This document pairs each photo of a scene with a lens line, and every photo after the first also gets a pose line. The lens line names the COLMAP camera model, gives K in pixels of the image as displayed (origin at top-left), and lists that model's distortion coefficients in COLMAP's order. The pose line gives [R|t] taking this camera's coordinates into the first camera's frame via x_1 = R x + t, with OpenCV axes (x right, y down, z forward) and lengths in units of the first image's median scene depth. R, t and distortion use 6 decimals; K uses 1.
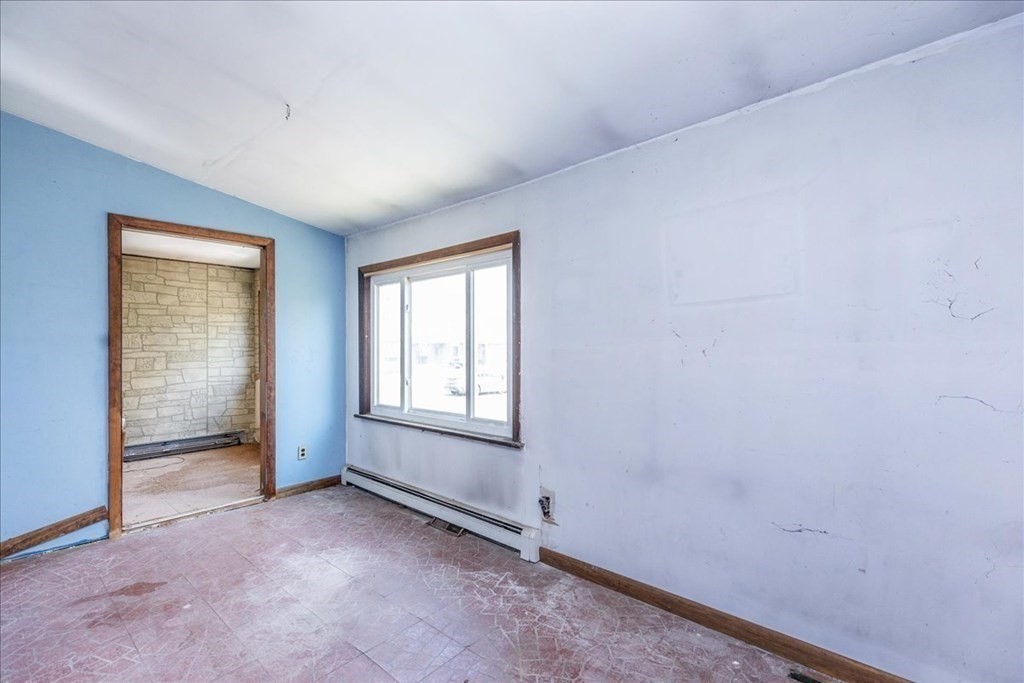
lens RADIAL K [[457.4, 0, 508.0], [0, 457.4, 345.4], [0, 0, 1]] dist [0.008281, -0.000232]
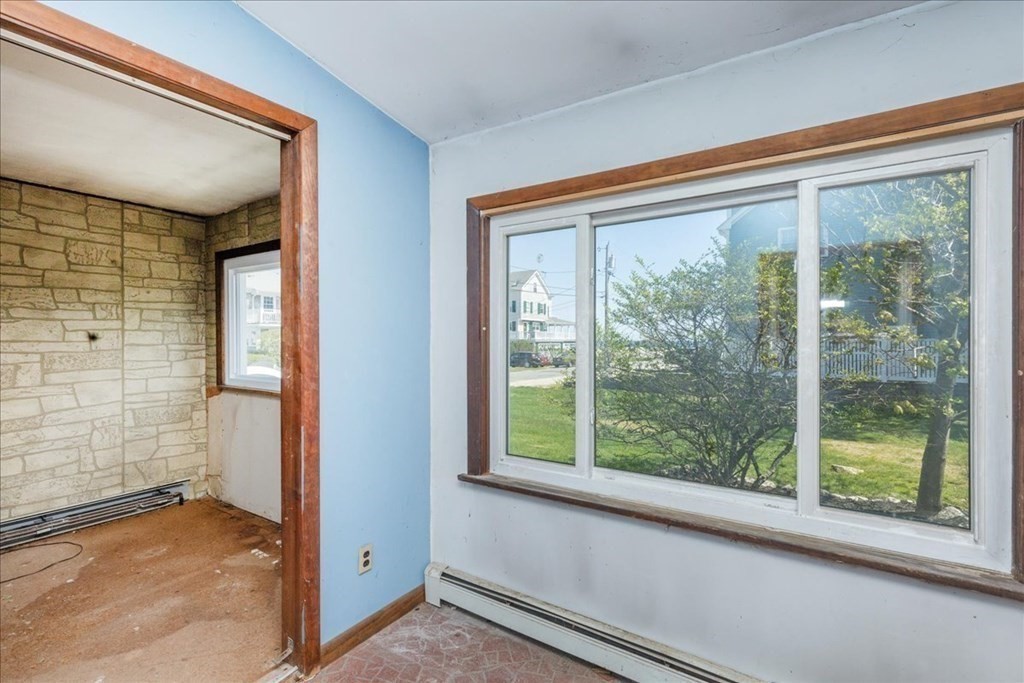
lens RADIAL K [[457.4, 0, 515.3], [0, 457.4, 342.9], [0, 0, 1]] dist [0.008281, -0.000232]
pose [[0.985446, 0.002556, 0.169969, -0.271310], [-0.004525, 0.999927, 0.011202, -0.006977], [-0.169928, -0.011808, 0.985386, 0.349243]]
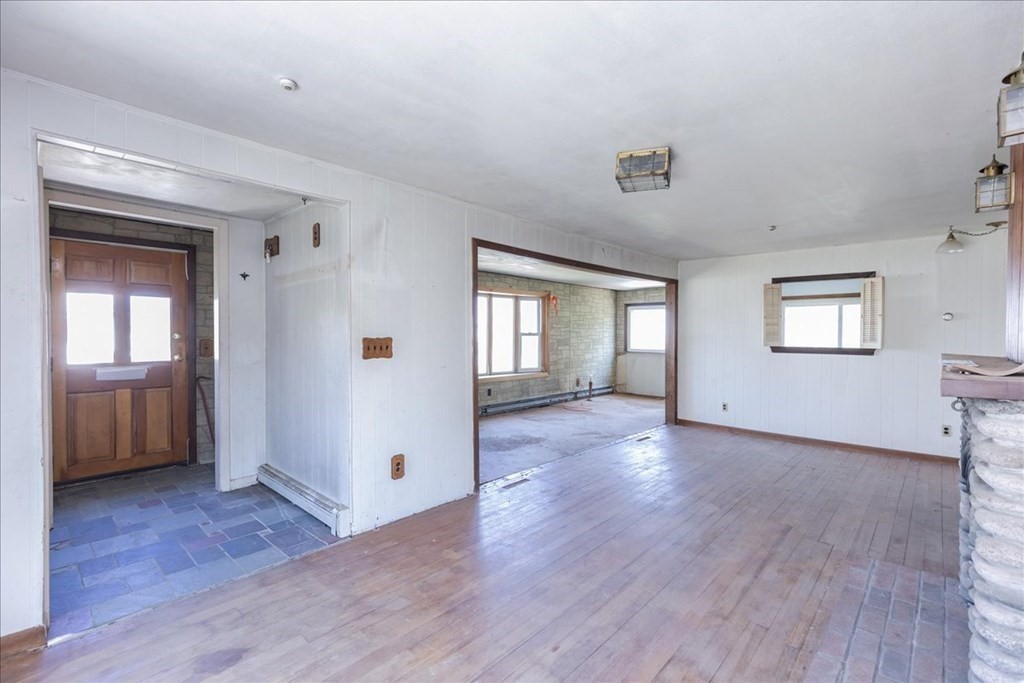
lens RADIAL K [[457.4, 0, 513.1], [0, 457.4, 339.5], [0, 0, 1]] dist [0.008281, -0.000232]
pose [[0.999914, 0.003702, 0.012588, -1.059284], [-0.003858, 0.999916, 0.012396, -0.005227], [-0.012541, -0.012443, 0.999844, -0.769942]]
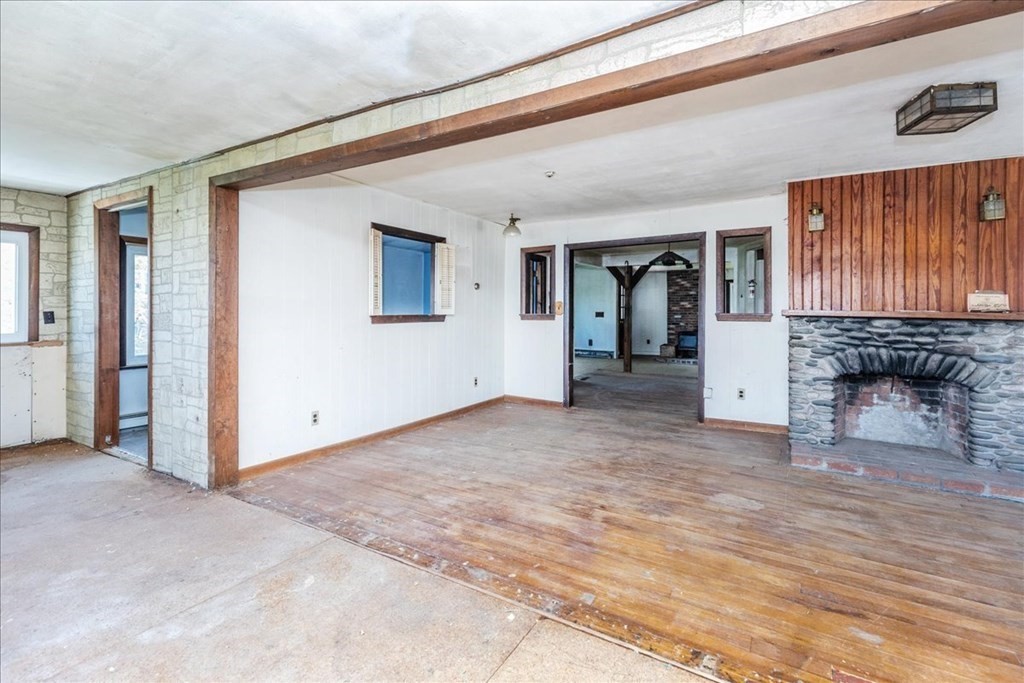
lens RADIAL K [[457.4, 0, 529.9], [0, 457.4, 310.5], [0, 0, 1]] dist [0.008281, -0.000232]
pose [[-0.218423, -0.002183, 0.975852, -1.254776], [0.001045, 0.999996, 0.002471, 0.010723], [-0.975854, 0.001560, -0.218419, 0.198451]]
